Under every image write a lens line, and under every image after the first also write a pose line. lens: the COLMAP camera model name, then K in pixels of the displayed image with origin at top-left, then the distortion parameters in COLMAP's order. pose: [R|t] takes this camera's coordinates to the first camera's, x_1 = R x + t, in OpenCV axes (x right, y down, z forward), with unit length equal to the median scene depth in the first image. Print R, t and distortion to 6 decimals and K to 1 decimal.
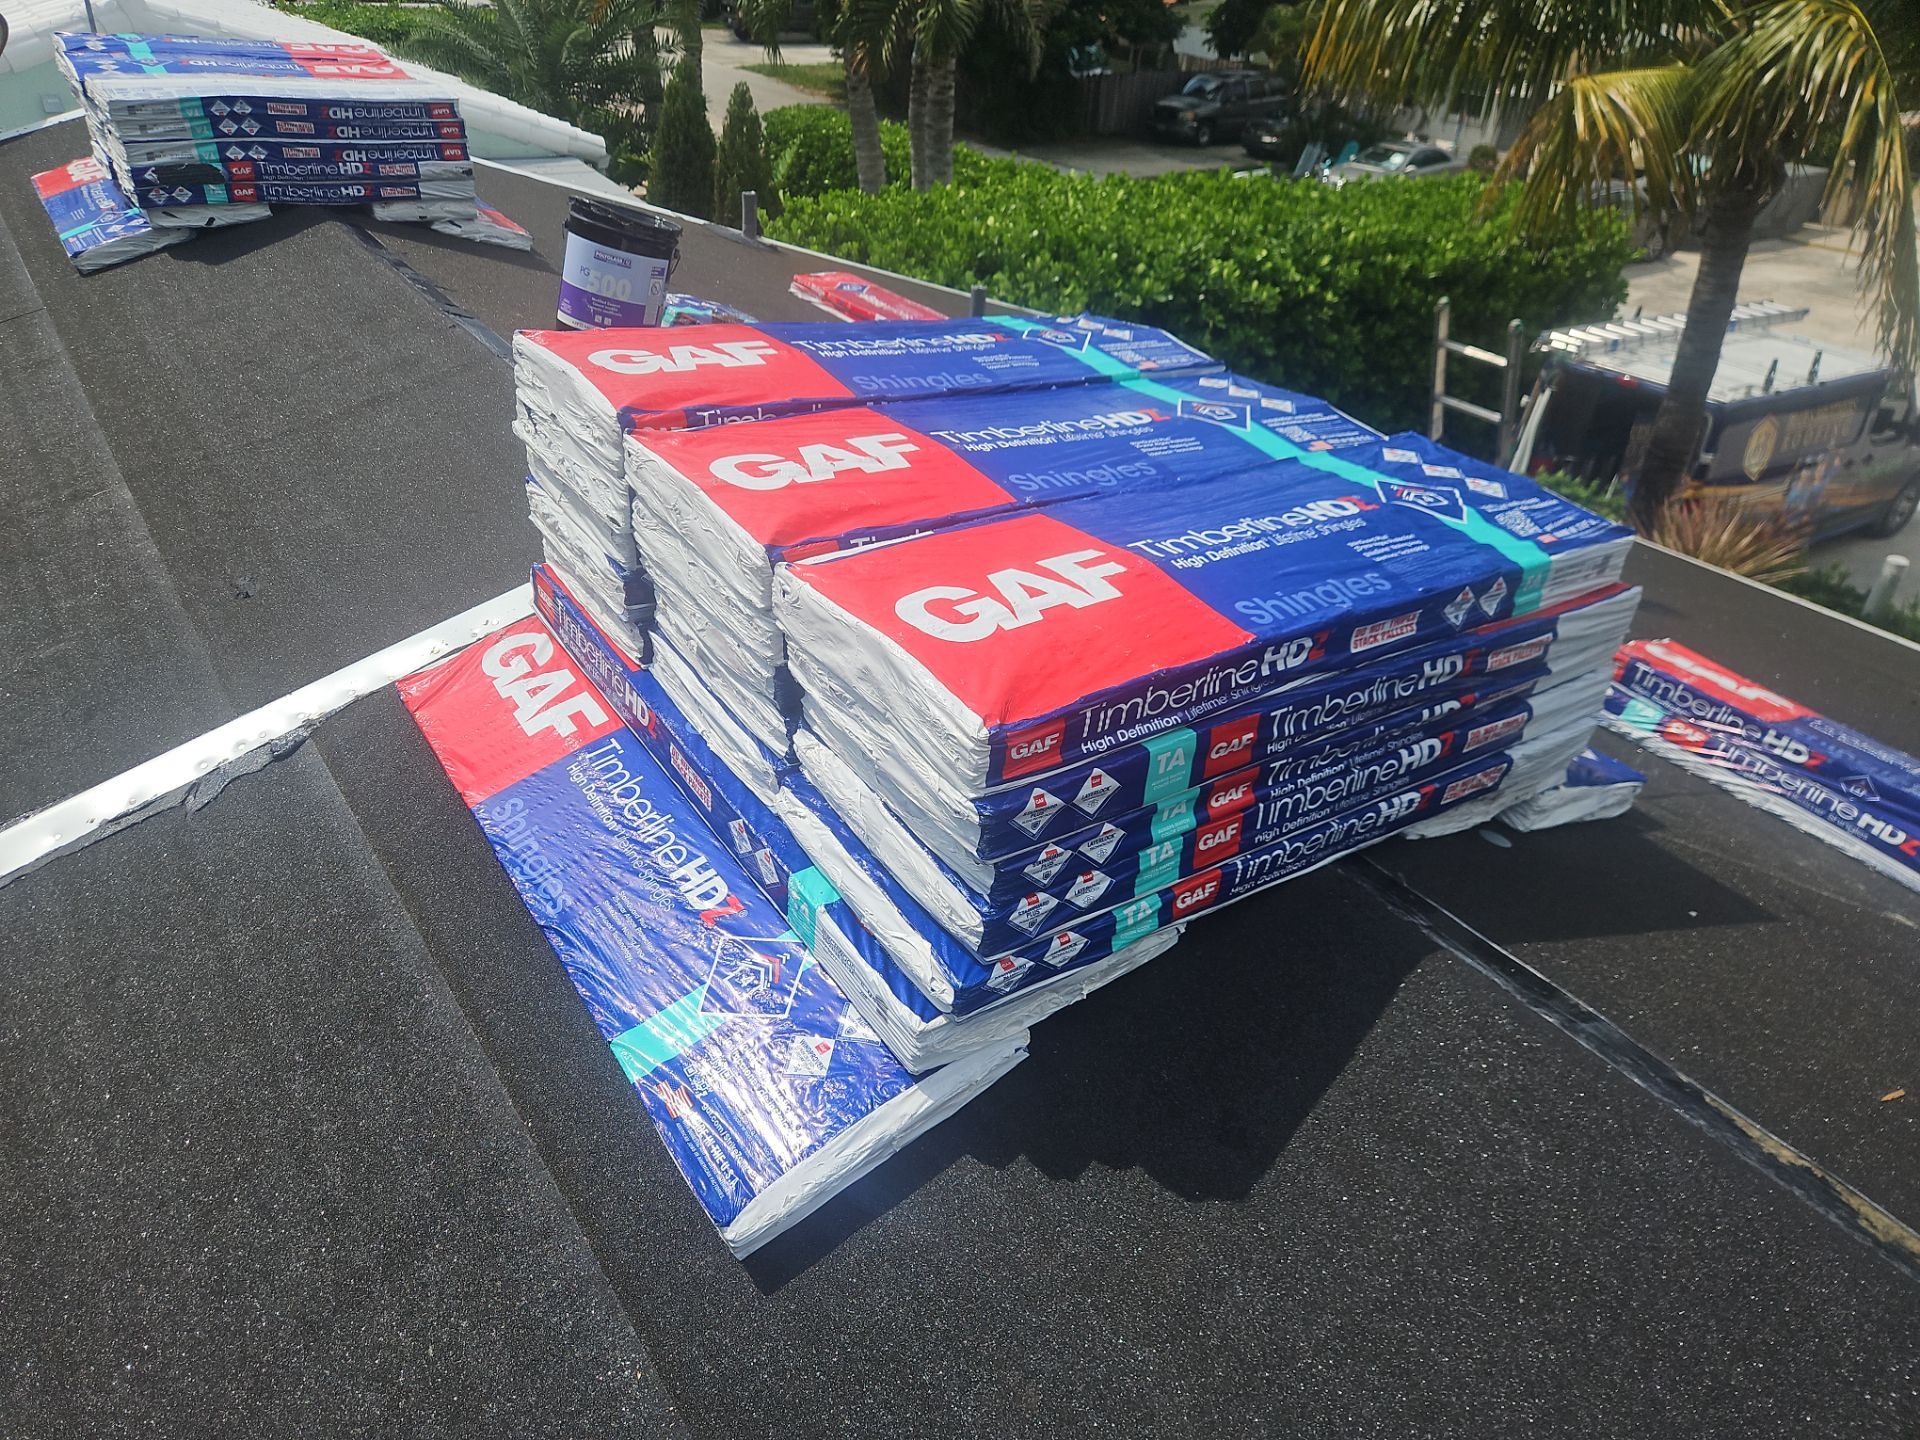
lens RADIAL K [[1359.1, 0, 960.0], [0, 1359.1, 720.0], [0, 0, 1]] dist [0.054390, -0.038385]
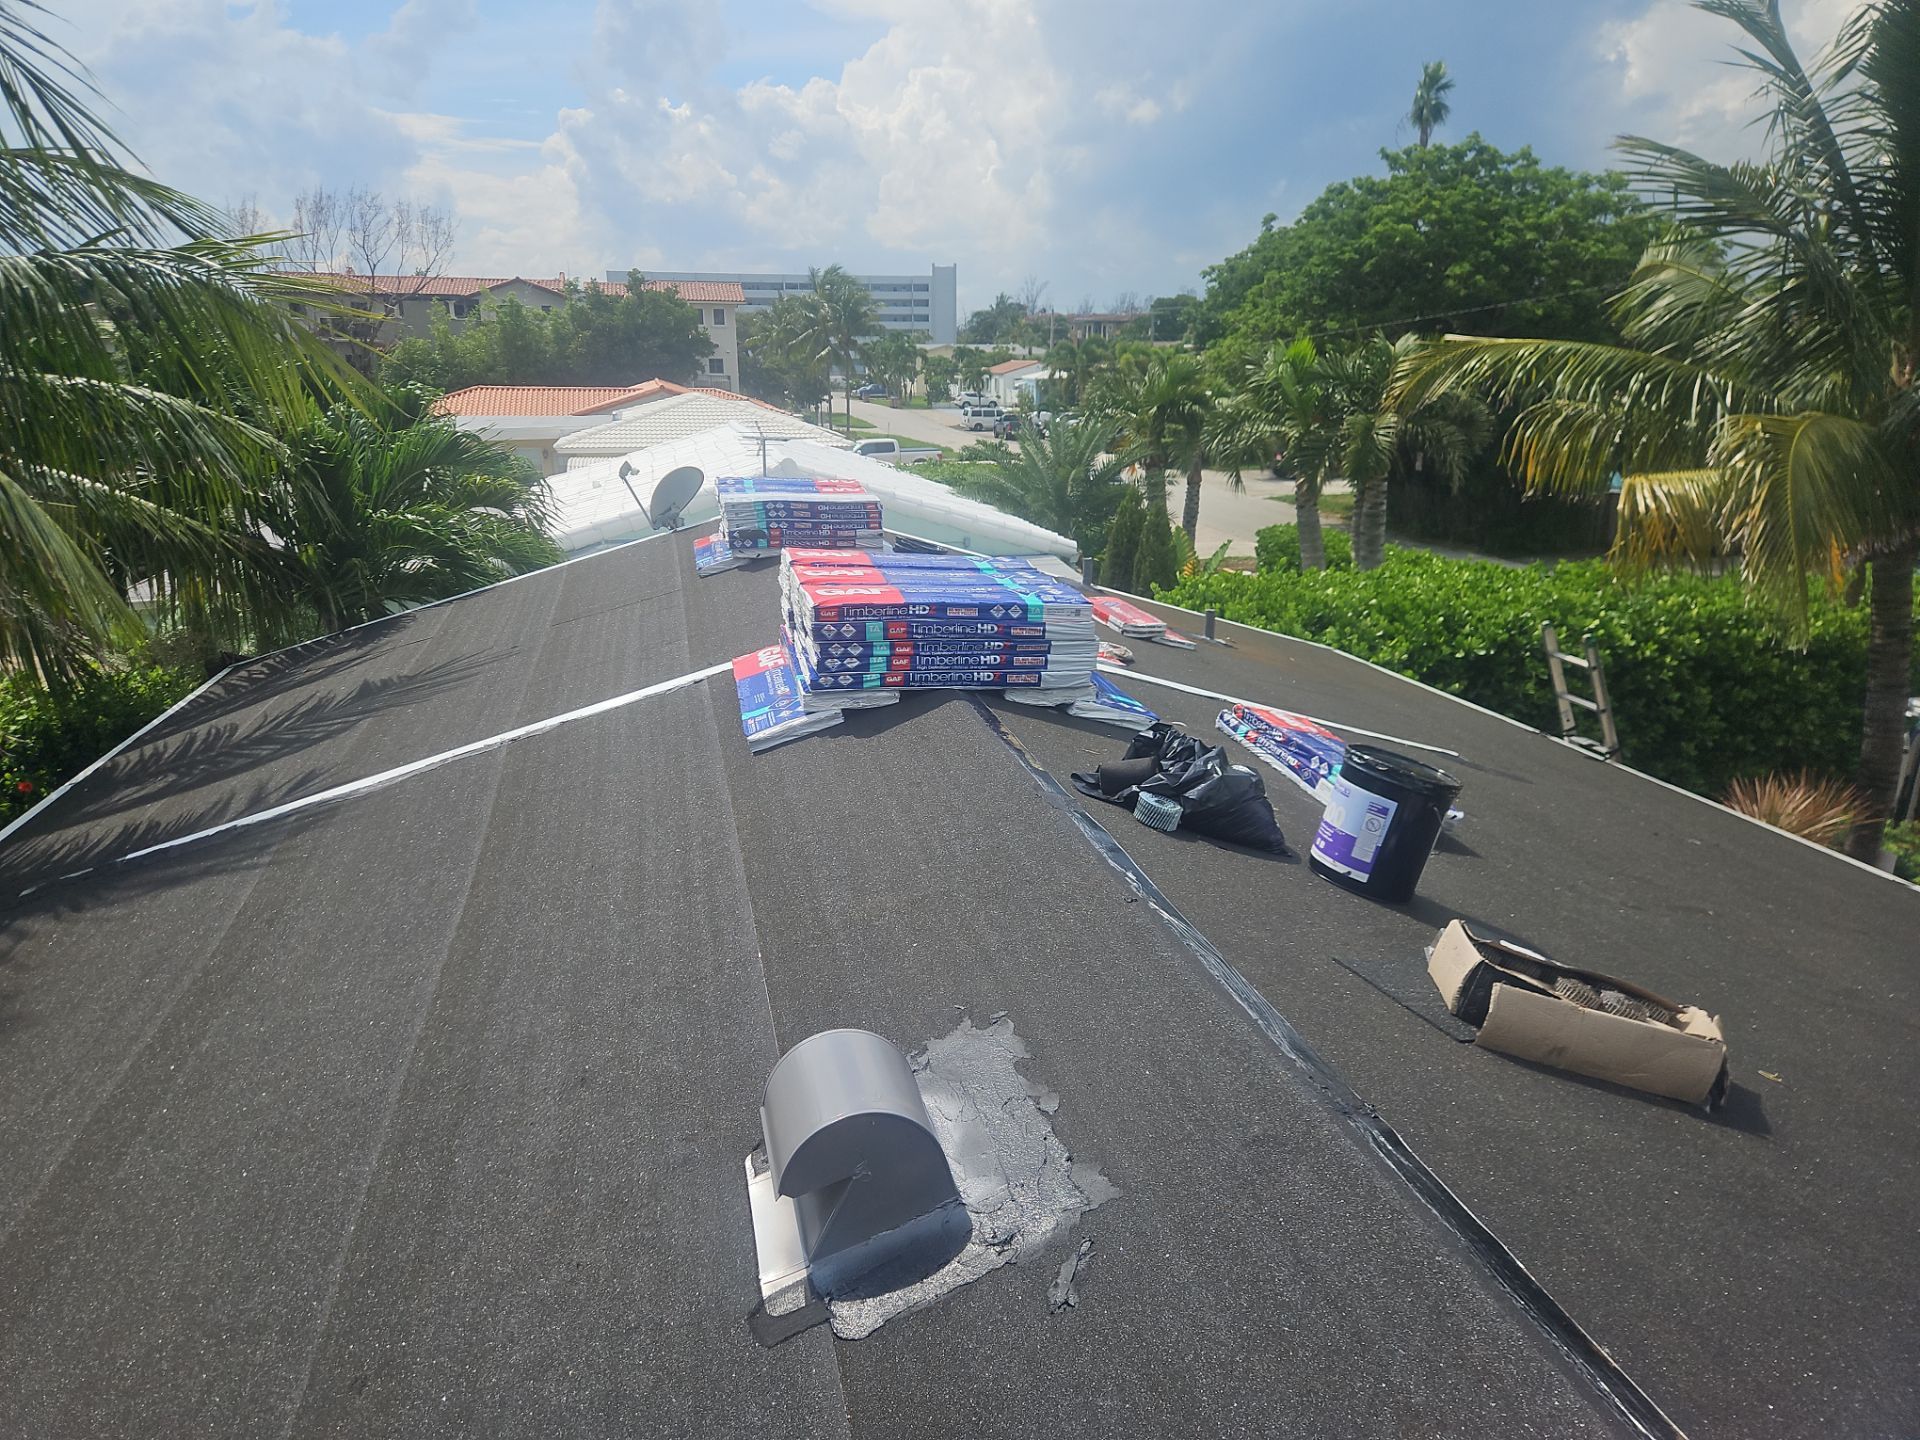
lens RADIAL K [[1359.1, 0, 960.0], [0, 1359.1, 720.0], [0, 0, 1]] dist [0.054390, -0.038385]
pose [[0.921020, 0.039465, -0.387512, 0.376836], [-0.147204, 0.956341, -0.252472, 0.242717], [0.360630, 0.289575, 0.886618, -0.445740]]
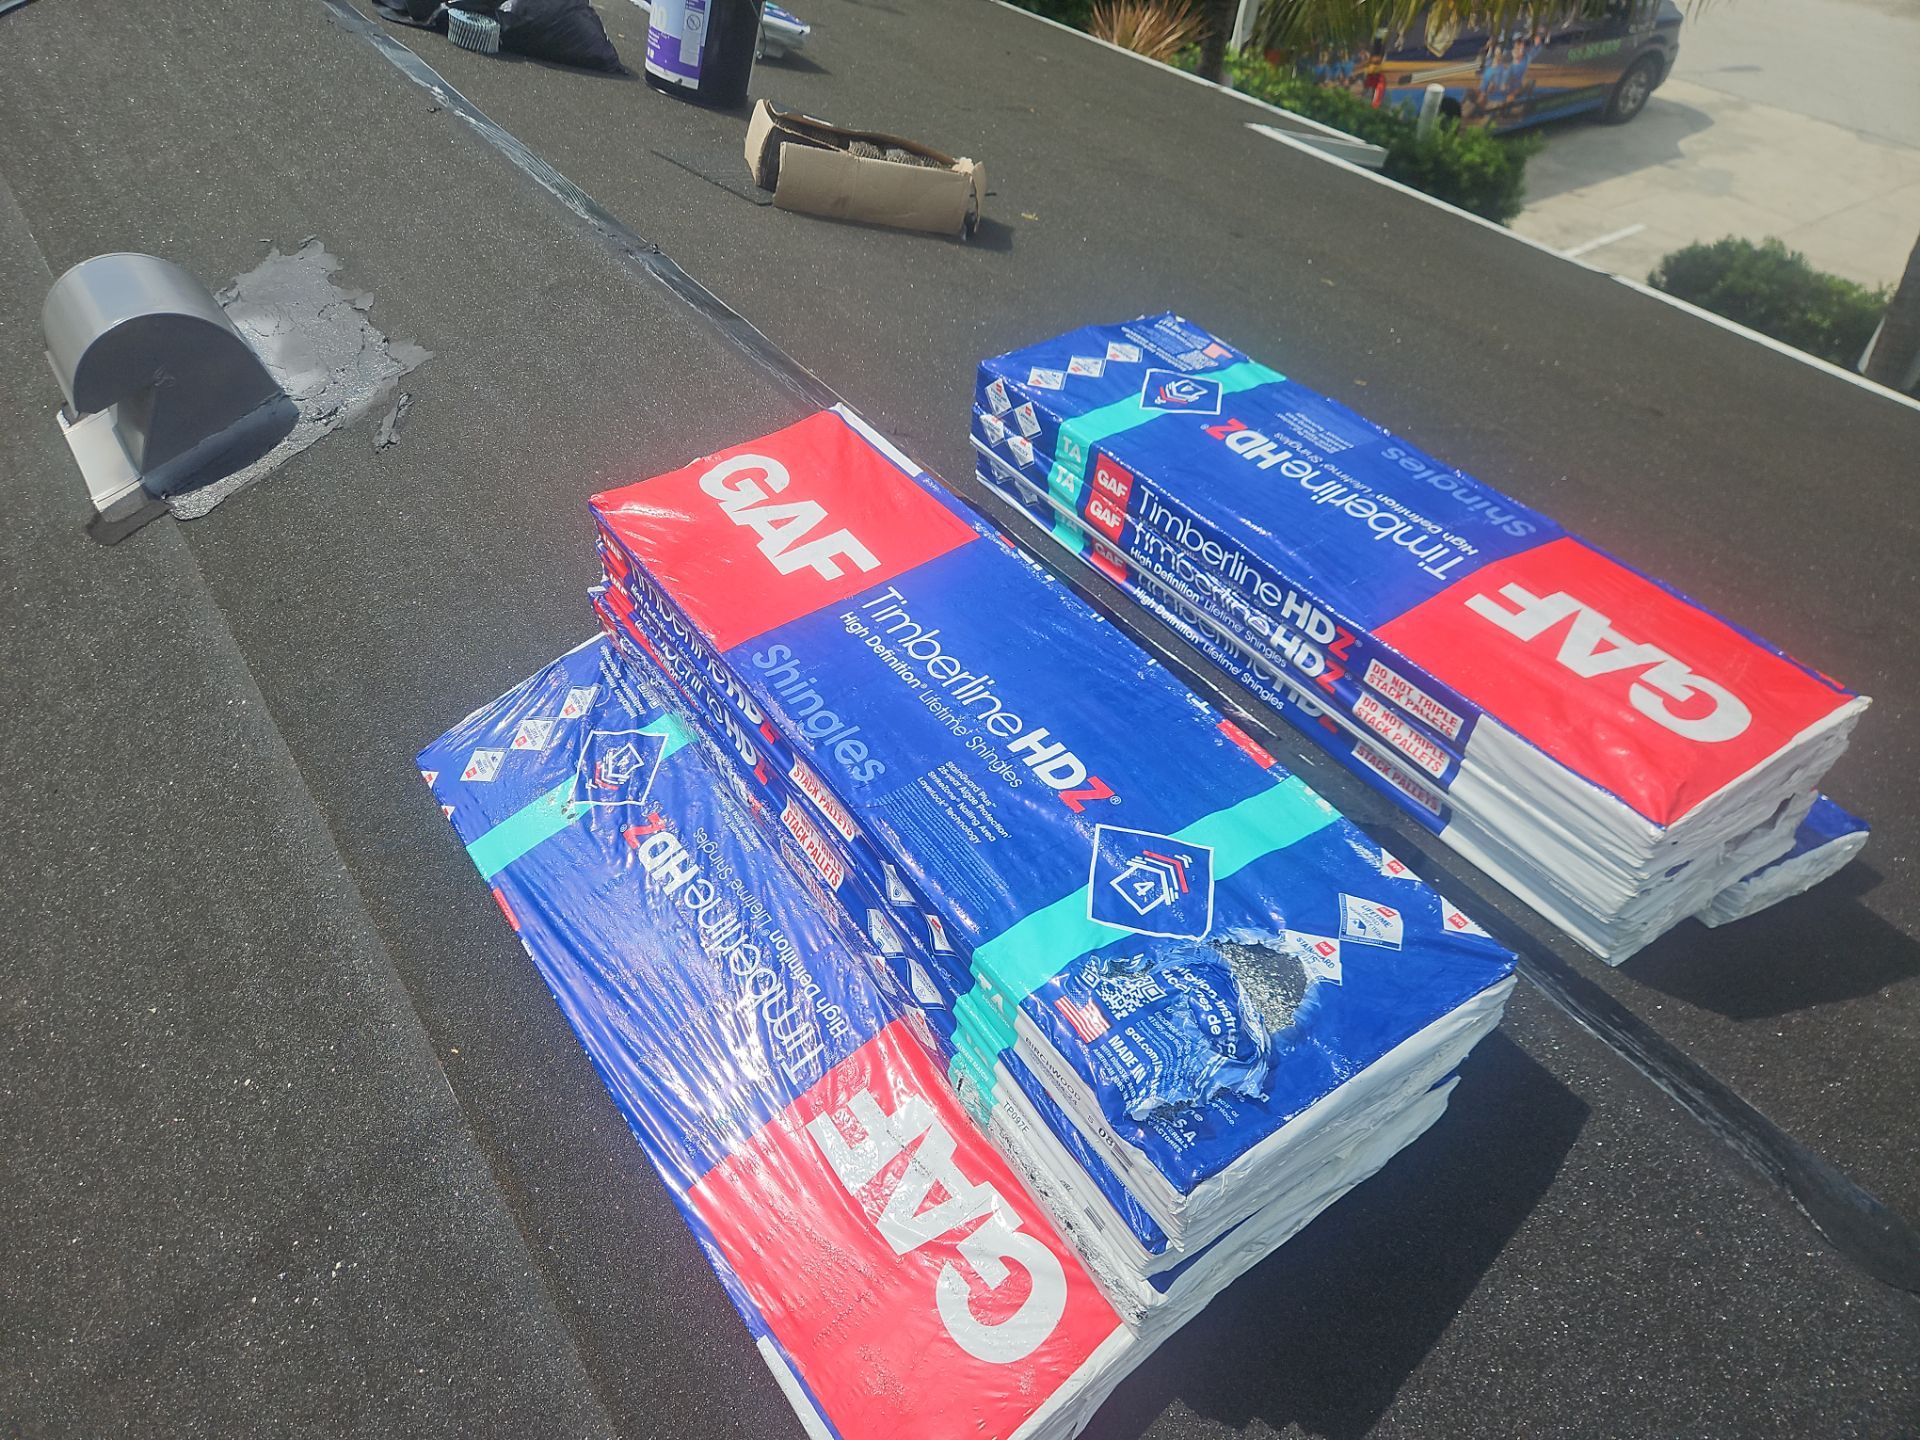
lens RADIAL K [[1359.1, 0, 960.0], [0, 1359.1, 720.0], [0, 0, 1]] dist [0.054390, -0.038385]
pose [[0.999663, -0.021257, -0.014890, 0.449237], [0.023747, 0.980664, 0.194255, 0.307959], [0.010473, -0.194543, 0.980838, -0.484115]]
